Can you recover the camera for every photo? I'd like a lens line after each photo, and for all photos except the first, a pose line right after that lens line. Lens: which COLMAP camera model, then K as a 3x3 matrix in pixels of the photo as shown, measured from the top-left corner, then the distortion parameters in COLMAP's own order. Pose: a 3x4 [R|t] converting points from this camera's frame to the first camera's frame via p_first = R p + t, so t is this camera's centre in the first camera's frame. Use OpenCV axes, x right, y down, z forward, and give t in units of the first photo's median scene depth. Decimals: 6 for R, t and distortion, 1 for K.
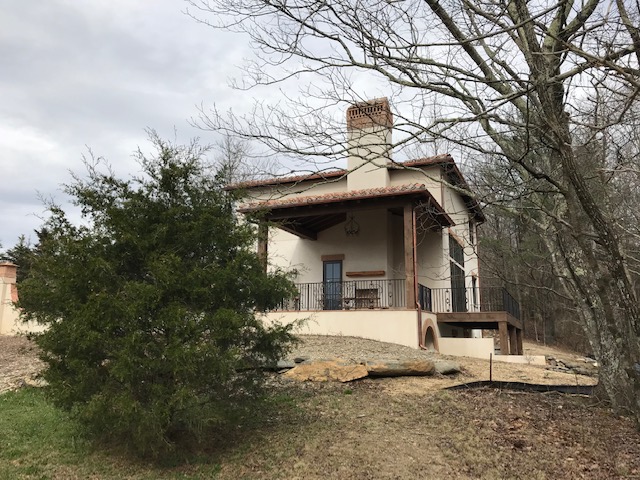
lens RADIAL K [[524.4, 0, 321.8], [0, 524.4, 227.8], [0, 0, 1]] dist [0.044739, -0.004906]
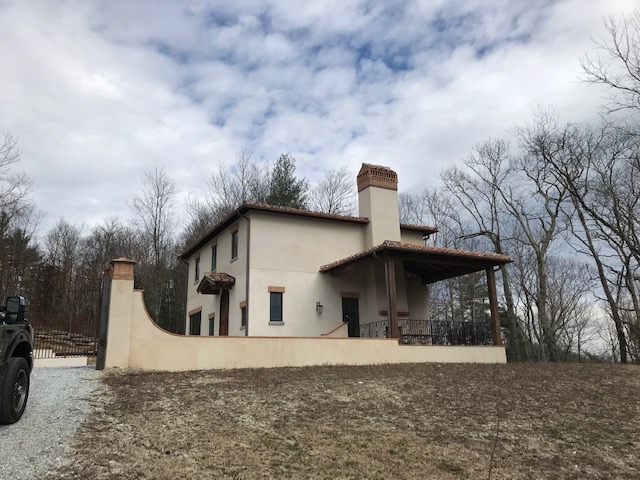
lens RADIAL K [[524.4, 0, 321.8], [0, 524.4, 227.8], [0, 0, 1]] dist [0.044739, -0.004906]
pose [[0.605634, 0.197026, 0.770966, -0.941106], [-0.138372, 0.980178, -0.141793, 0.088203], [-0.783620, -0.020805, 0.620892, 0.396386]]
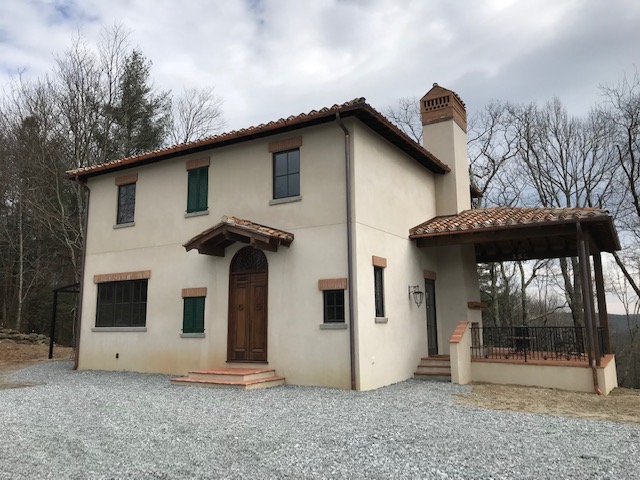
lens RADIAL K [[527.6, 0, 320.0], [0, 527.6, 240.0], [0, 0, 1]] dist [0.009981, 0.000353]
pose [[0.122041, 0.149240, 0.981241, -0.774862], [-0.198326, 0.972359, -0.123223, 0.138354], [-0.972509, -0.179567, 0.148265, 1.116904]]
